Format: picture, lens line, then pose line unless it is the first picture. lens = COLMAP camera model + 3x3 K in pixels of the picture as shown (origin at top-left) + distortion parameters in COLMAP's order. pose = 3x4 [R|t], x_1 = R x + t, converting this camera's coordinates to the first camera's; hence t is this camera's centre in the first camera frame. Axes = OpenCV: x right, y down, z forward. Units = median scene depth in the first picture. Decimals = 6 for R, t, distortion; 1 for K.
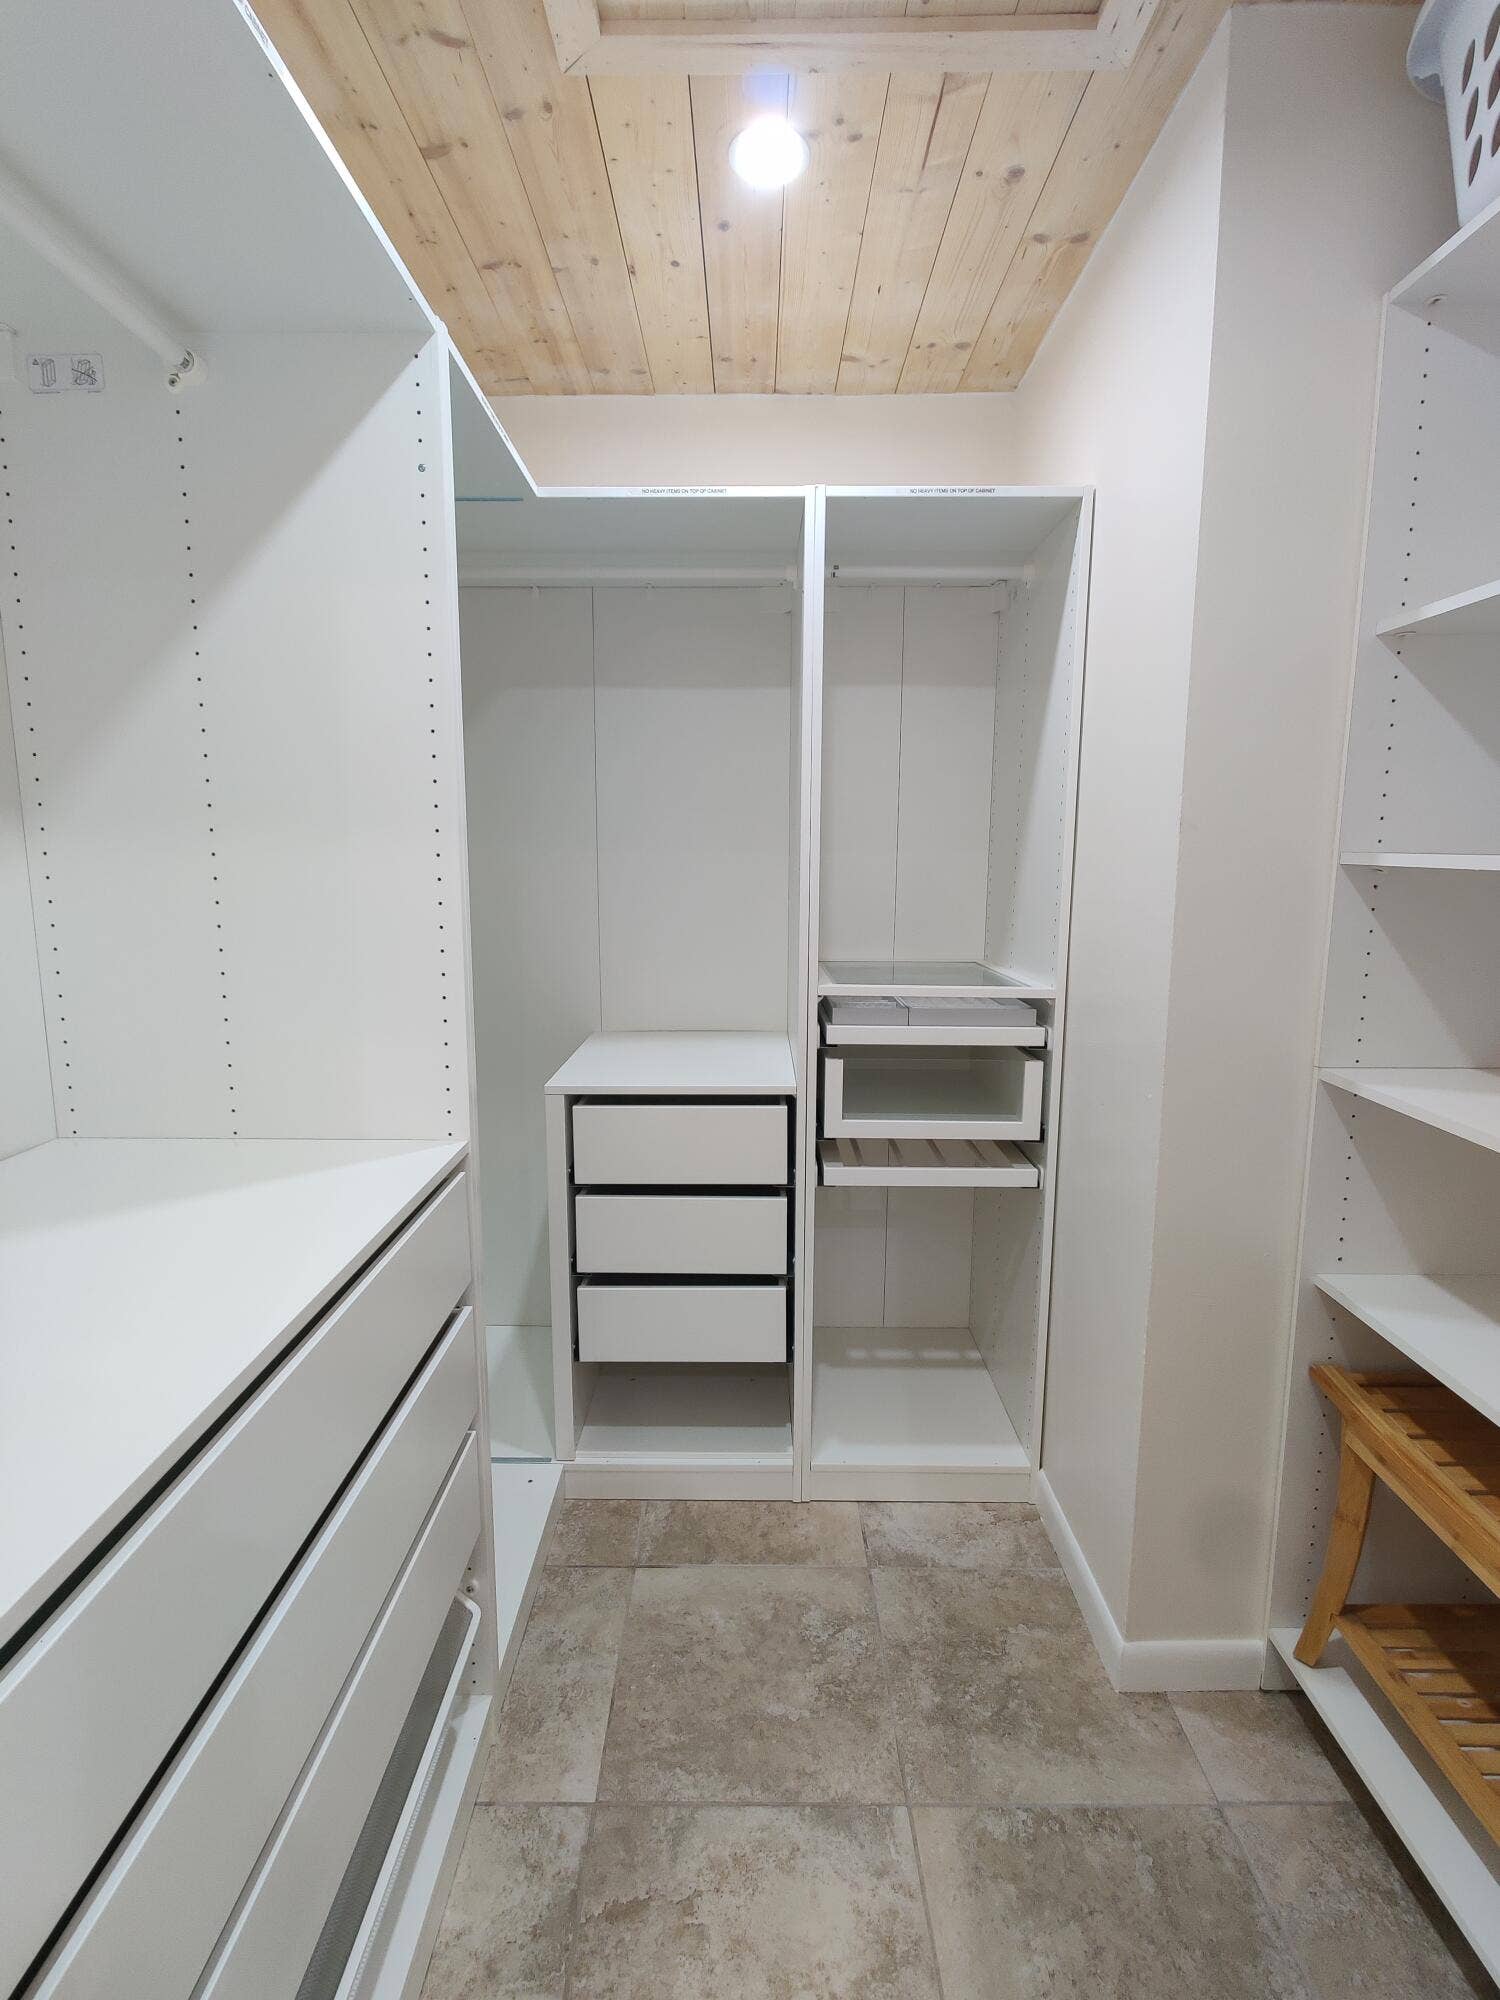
lens RADIAL K [[931.4, 0, 743.8], [0, 931.4, 990.5], [0, 0, 1]] dist [0.010064, -0.007632]
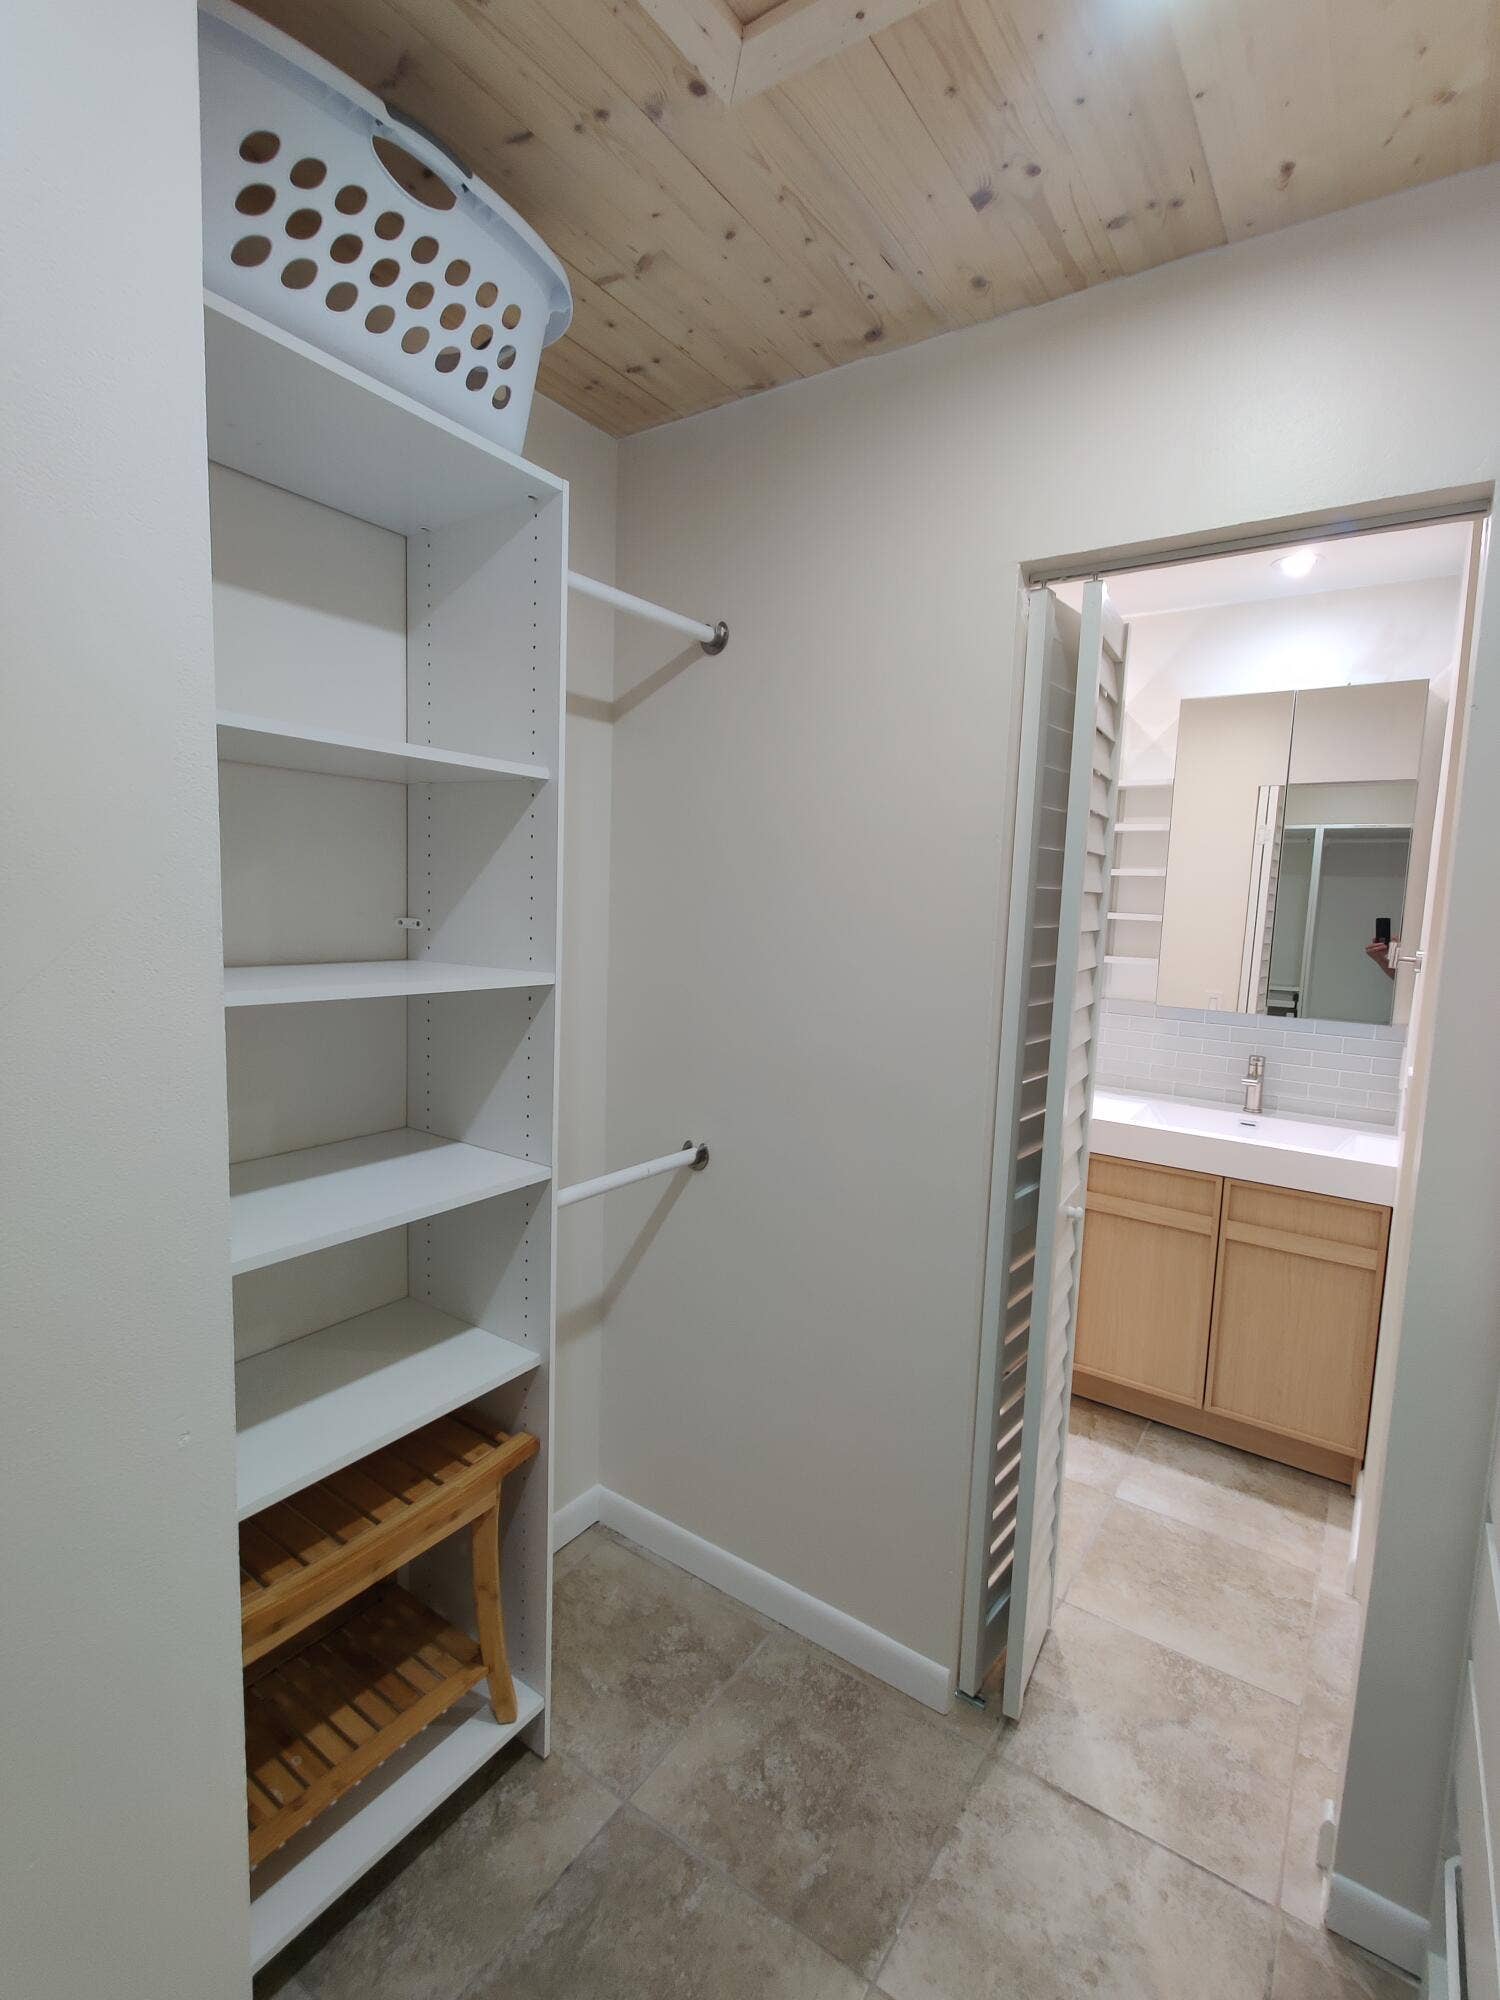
lens RADIAL K [[931.4, 0, 743.8], [0, 931.4, 990.5], [0, 0, 1]] dist [0.010064, -0.007632]
pose [[-0.821507, -0.088645, 0.563265, -0.129830], [0.046890, 0.973993, 0.221672, -0.230802], [-0.568267, 0.208517, -0.795986, 1.032023]]
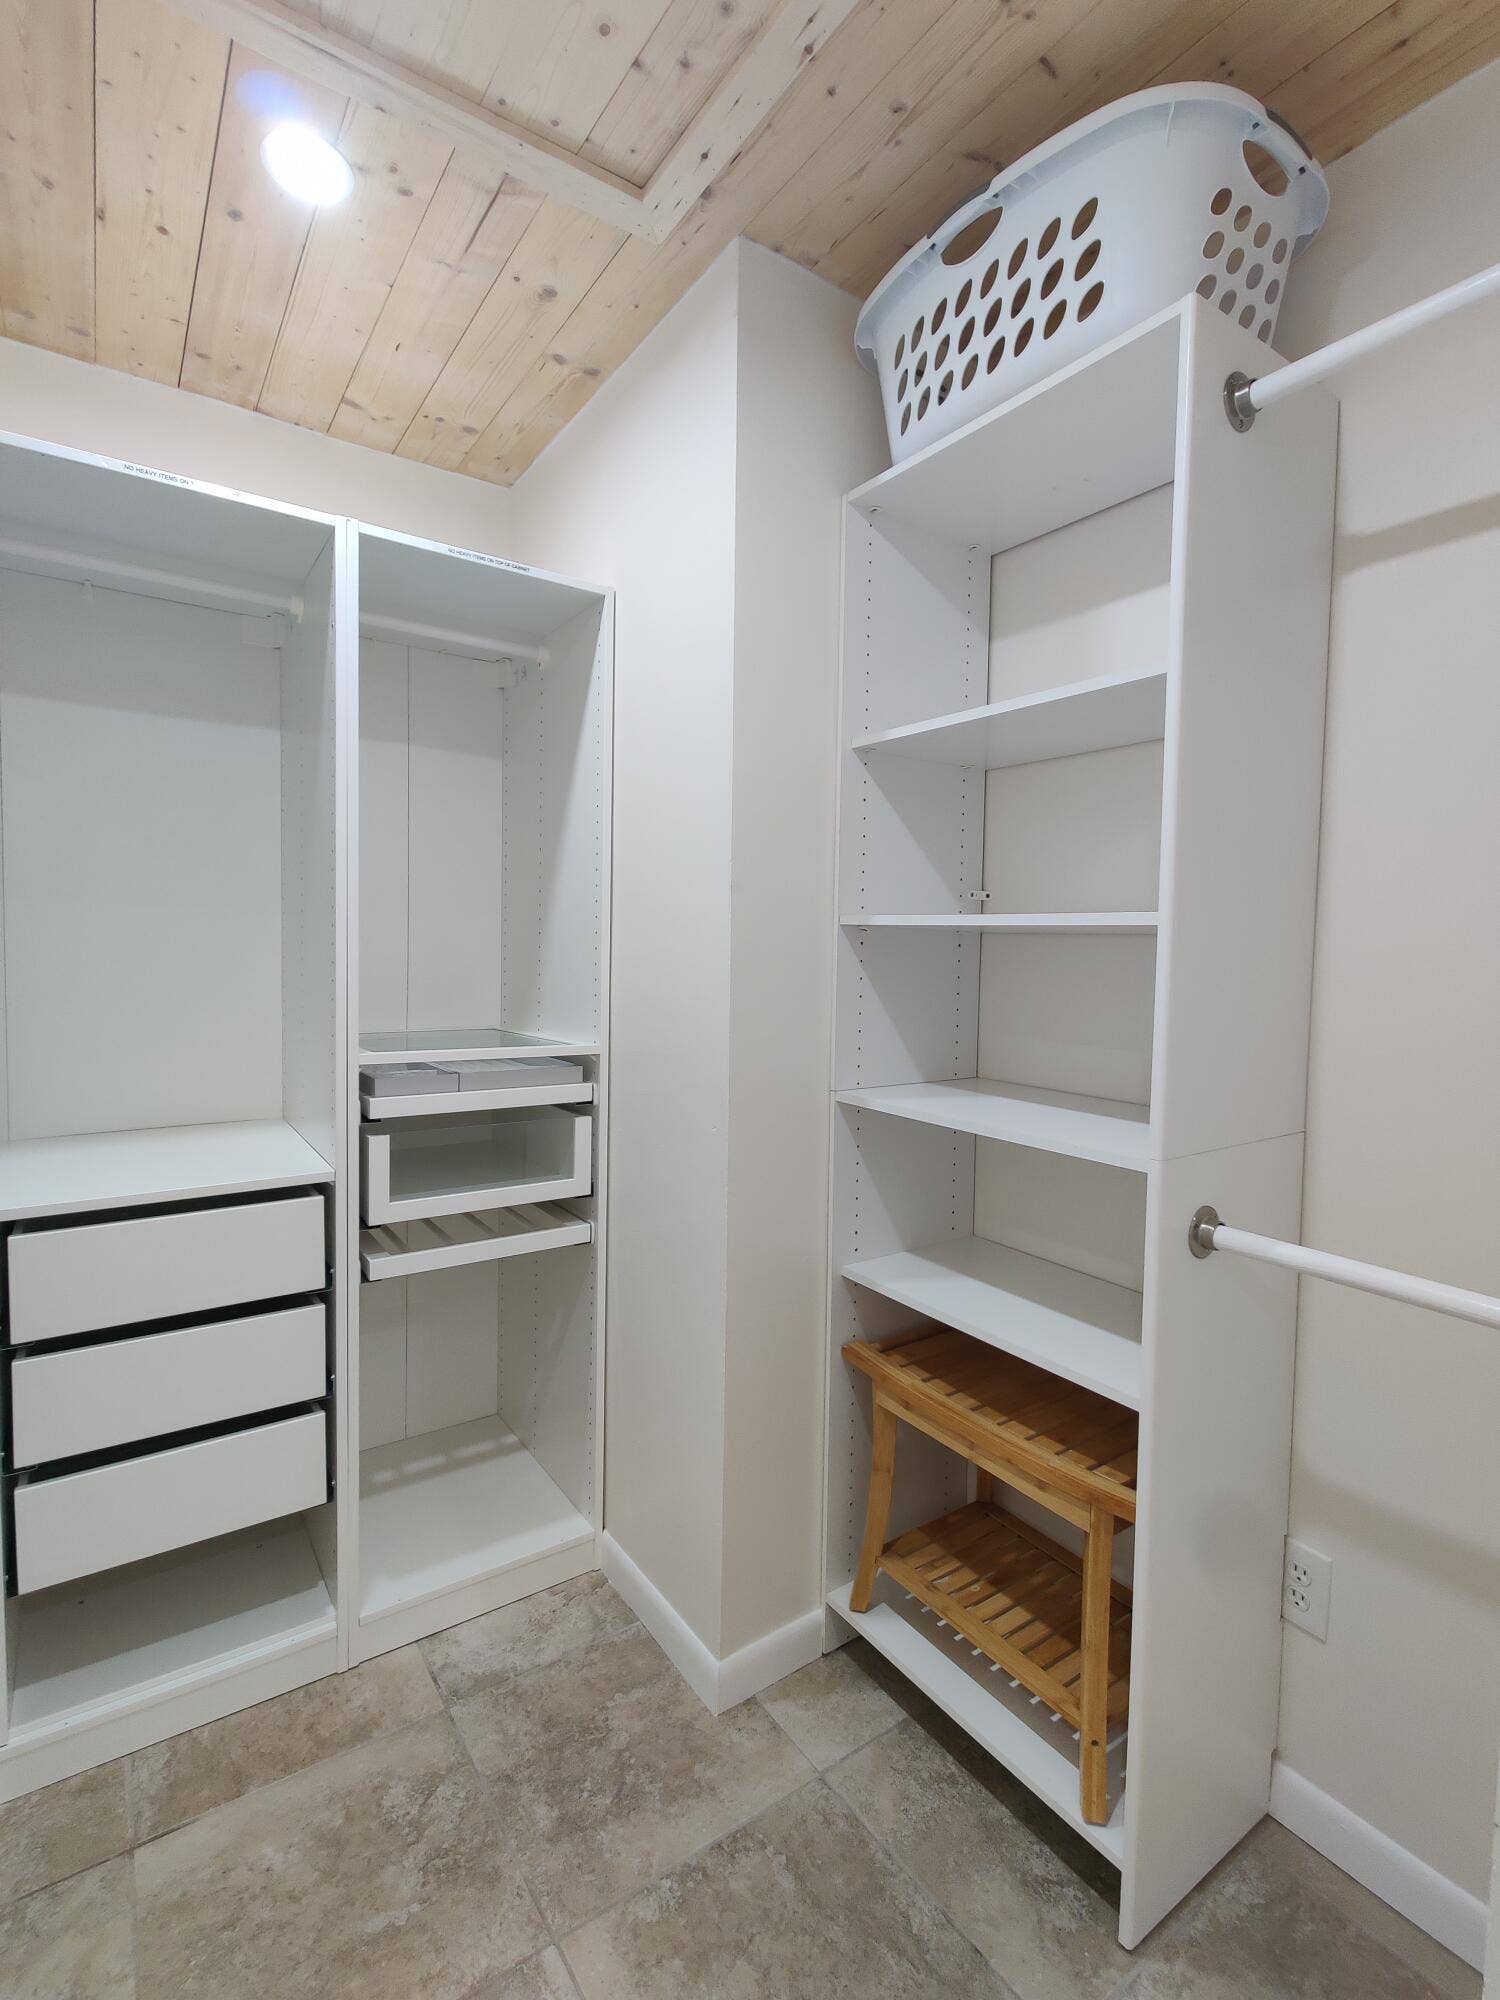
lens RADIAL K [[931.4, 0, 743.8], [0, 931.4, 990.5], [0, 0, 1]] dist [0.010064, -0.007632]
pose [[0.818989, -0.014005, 0.573638, -0.143894], [0.067237, 0.995157, -0.071699, 0.025392], [-0.569856, 0.097291, 0.815965, 0.055270]]
